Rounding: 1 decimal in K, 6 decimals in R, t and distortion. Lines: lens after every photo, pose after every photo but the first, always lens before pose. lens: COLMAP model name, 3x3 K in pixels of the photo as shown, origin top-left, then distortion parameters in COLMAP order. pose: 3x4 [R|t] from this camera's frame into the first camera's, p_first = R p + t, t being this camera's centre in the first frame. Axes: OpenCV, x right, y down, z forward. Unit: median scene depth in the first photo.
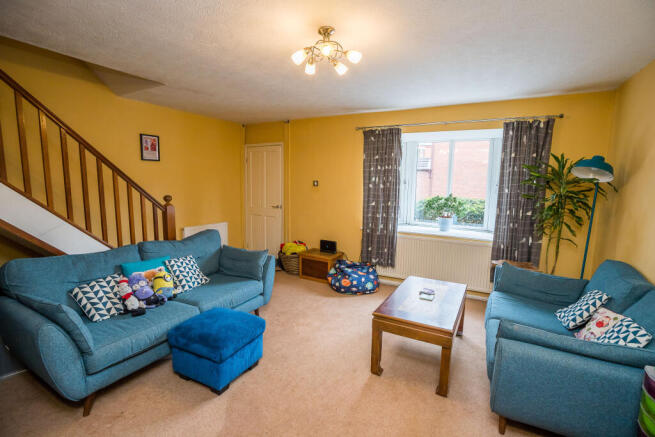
lens RADIAL K [[311.1, 0, 327.5], [0, 311.1, 218.5], [0, 0, 1]] dist [-0.026047, 0.000471]
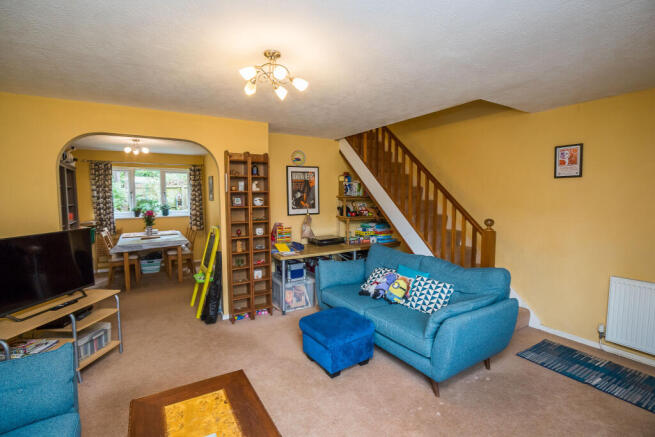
lens RADIAL K [[311.1, 0, 327.5], [0, 311.1, 218.5], [0, 0, 1]] dist [-0.026047, 0.000471]
pose [[-0.516821, 0.045413, -0.854888, 0.478707], [-0.100462, 0.988475, 0.113243, -0.130239], [0.850178, 0.144410, -0.506303, 1.040111]]
